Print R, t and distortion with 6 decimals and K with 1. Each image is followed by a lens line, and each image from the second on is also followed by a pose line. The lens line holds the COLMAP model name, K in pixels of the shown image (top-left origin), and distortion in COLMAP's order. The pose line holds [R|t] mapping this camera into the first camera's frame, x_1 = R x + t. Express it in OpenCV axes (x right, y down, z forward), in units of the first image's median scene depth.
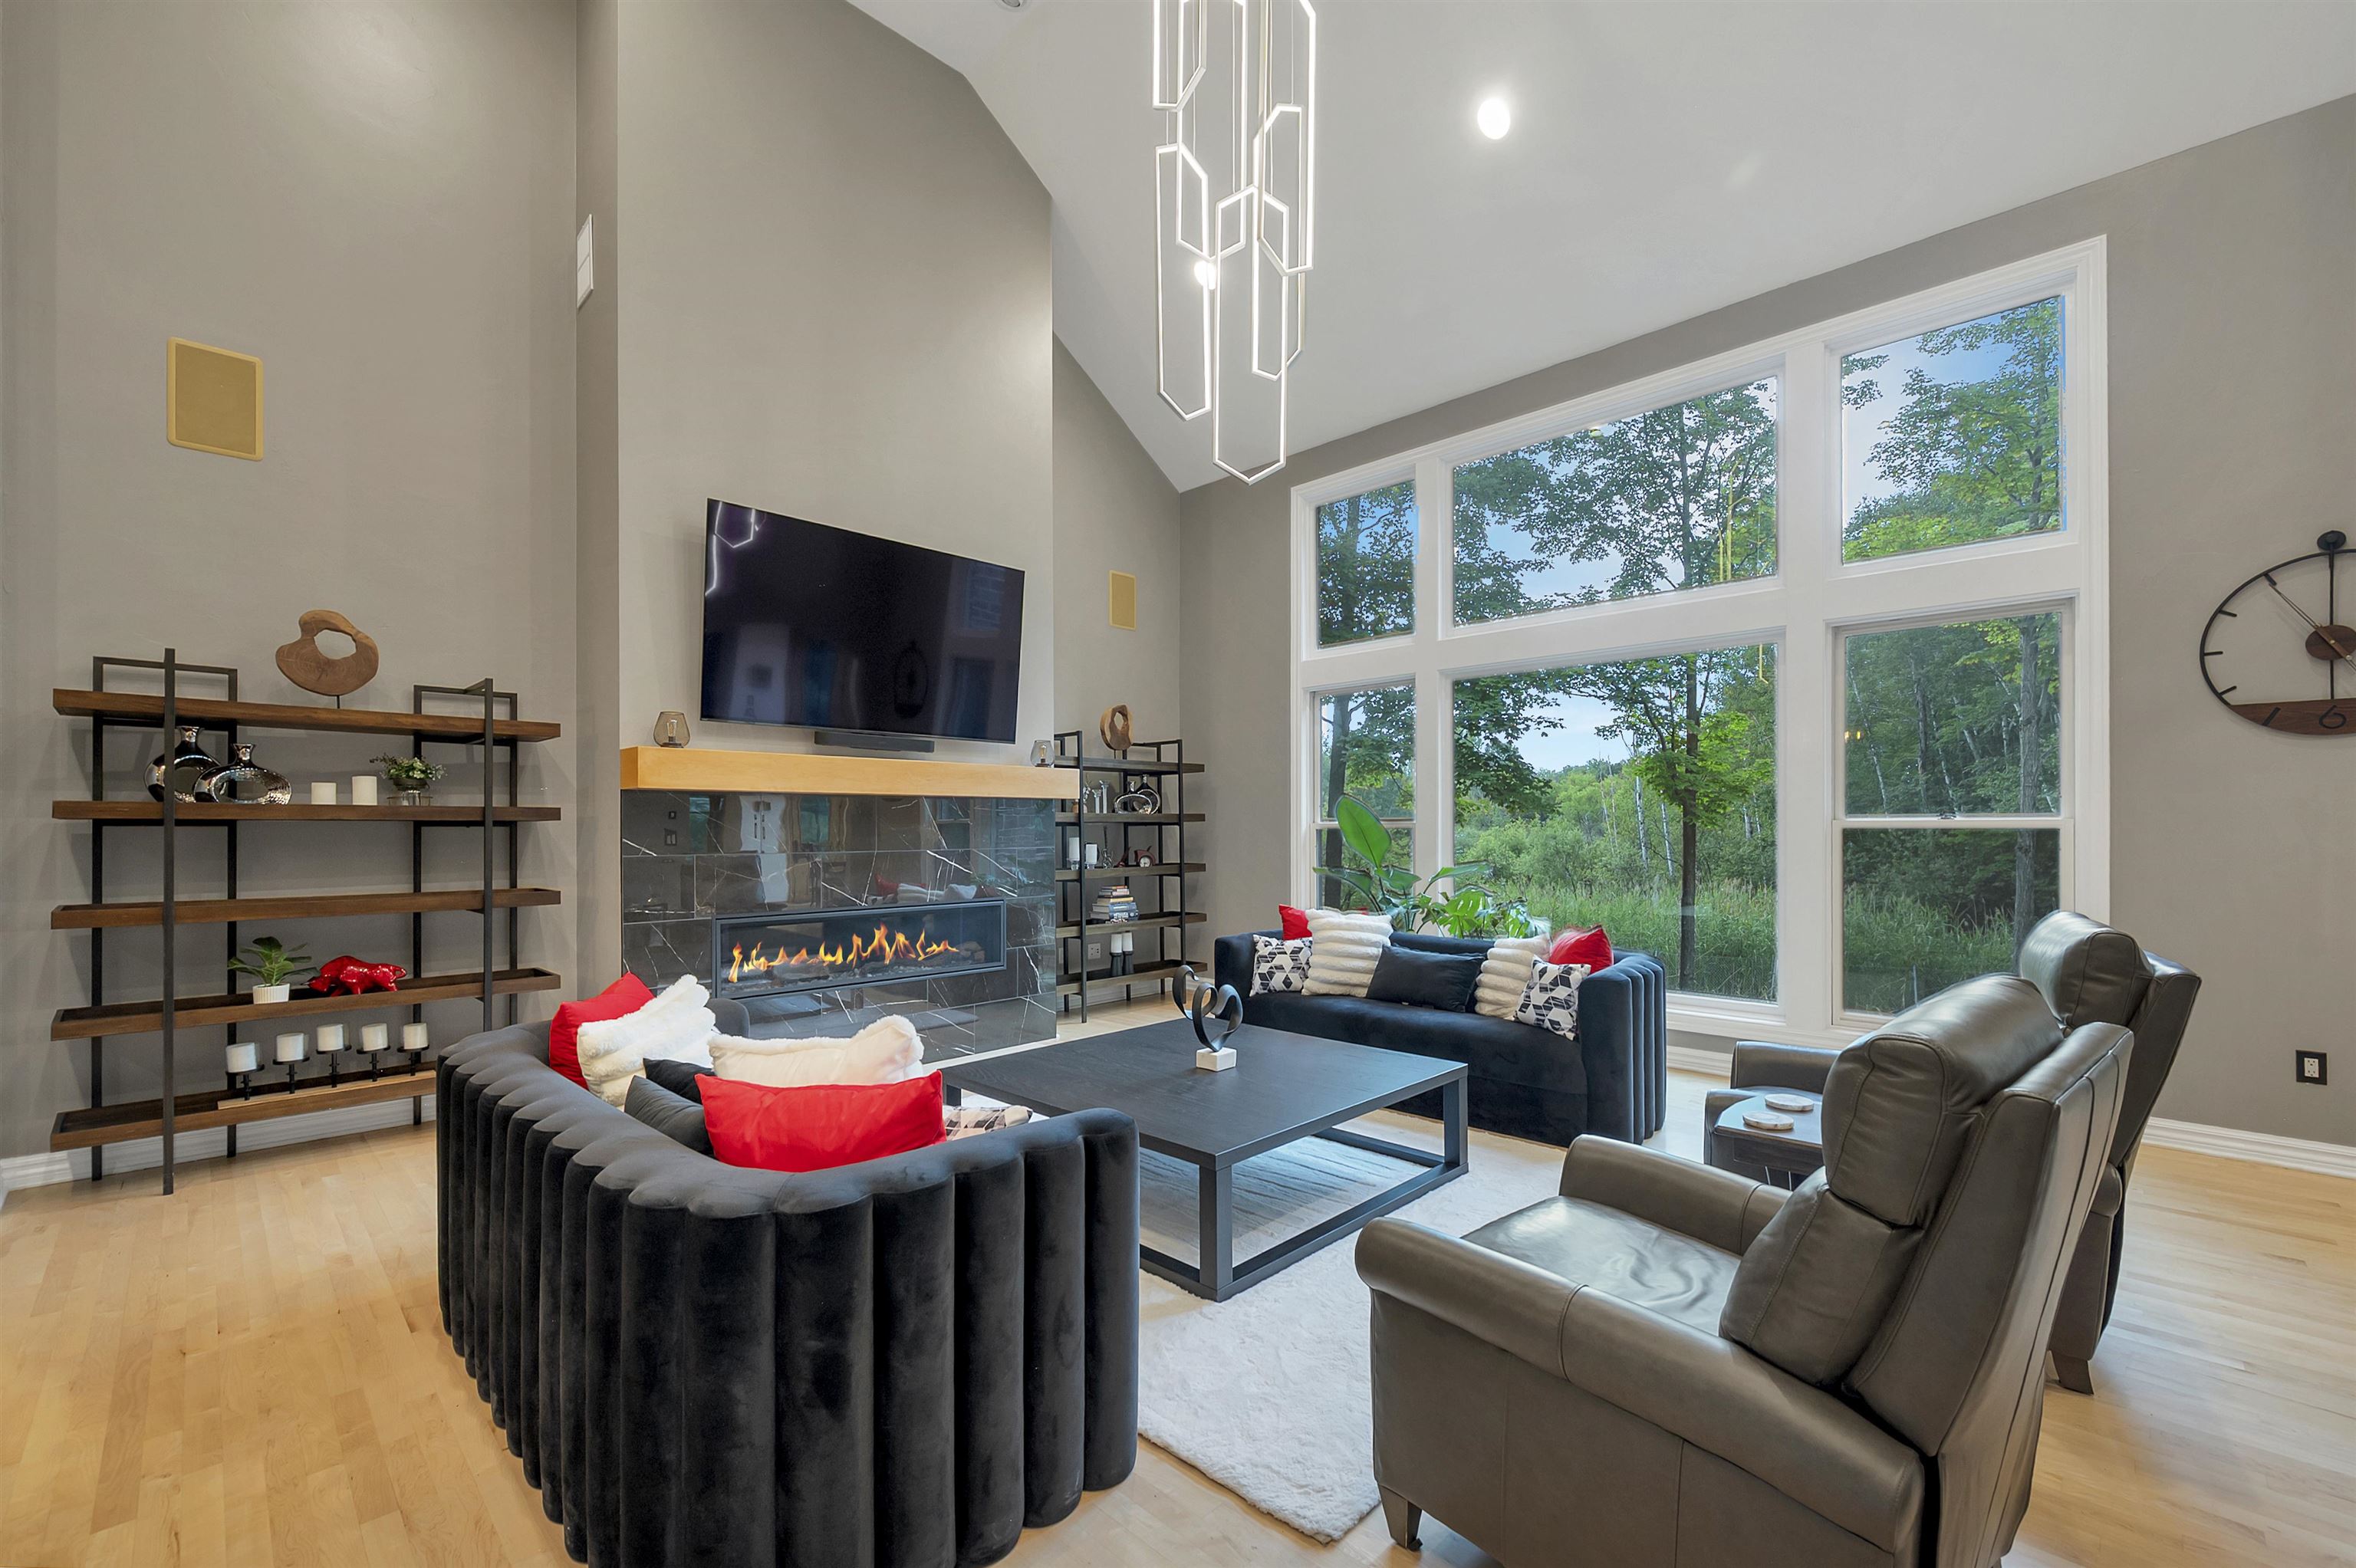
lens RADIAL K [[974.3, 0, 1185.8], [0, 974.3, 822.4], [0, 0, 1]] dist [0.000983, 0.000038]
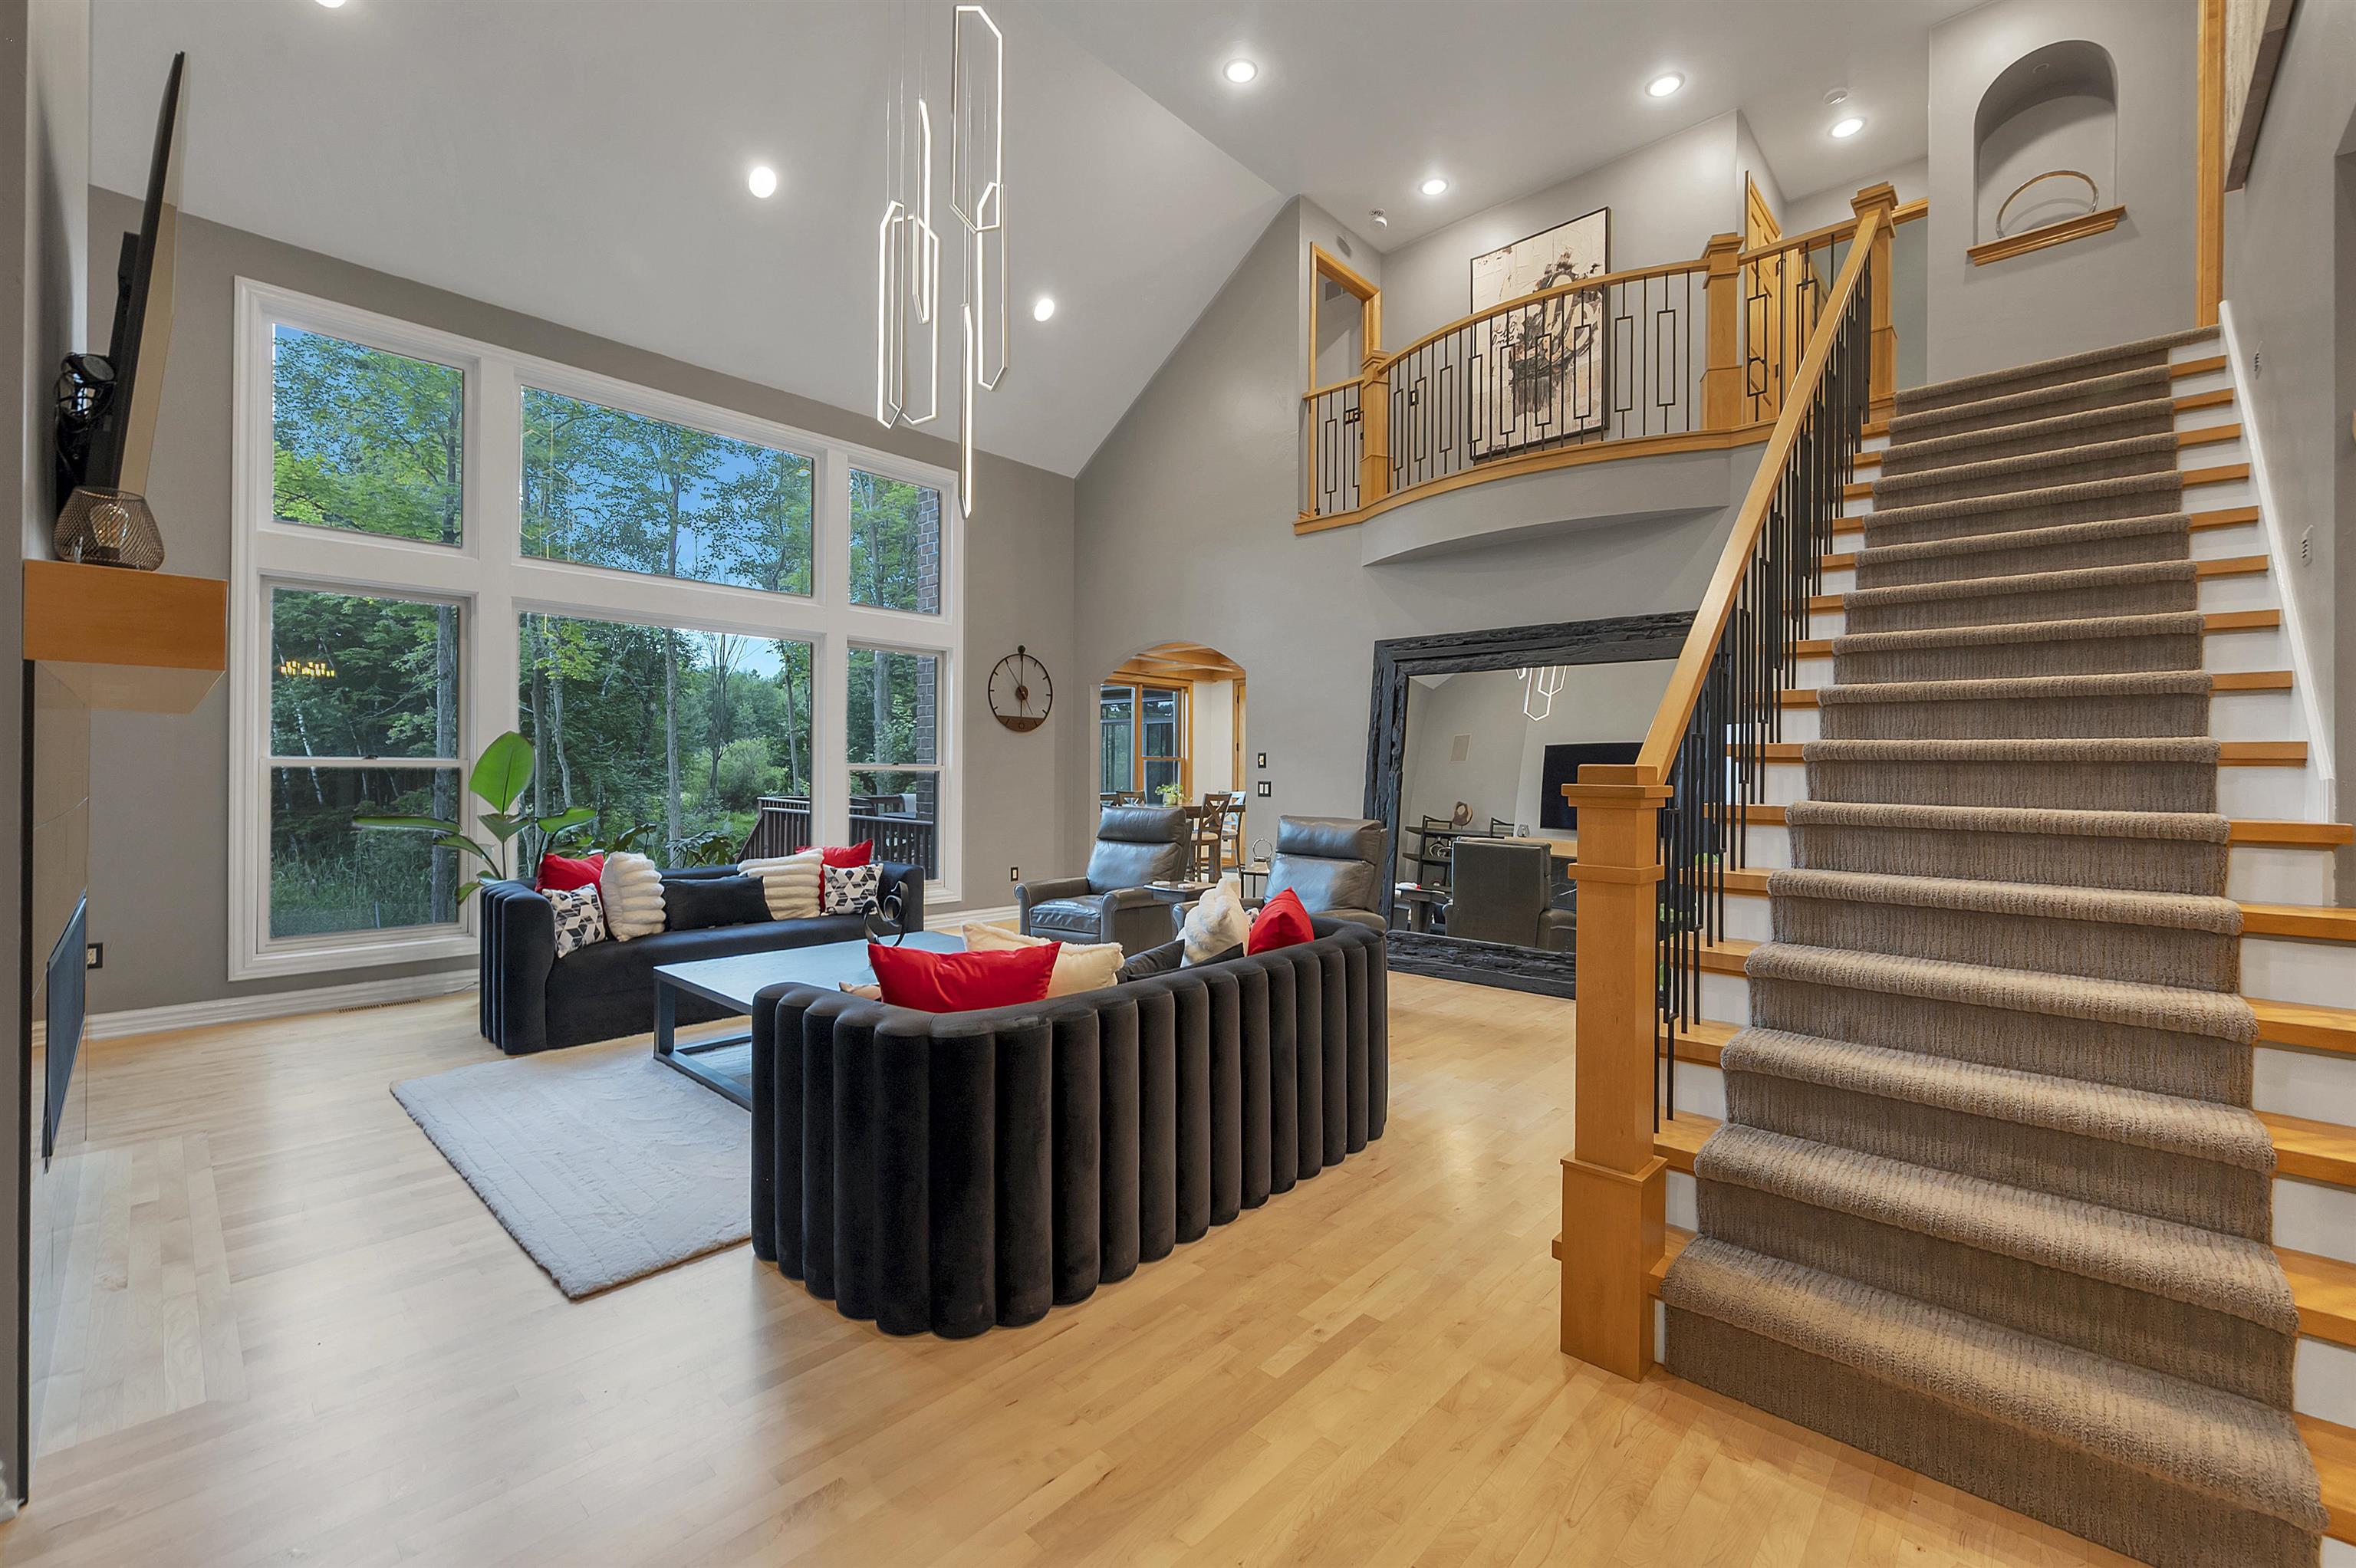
lens RADIAL K [[975.4, 0, 1187.2], [0, 975.4, 770.8], [0, 0, 1]] dist [-0.001612, 0.000133]
pose [[-0.026100, 0.003945, 0.999652, -1.087480], [-0.008122, 0.999958, -0.004159, 0.009762], [-0.999626, -0.008228, -0.026067, 0.593385]]
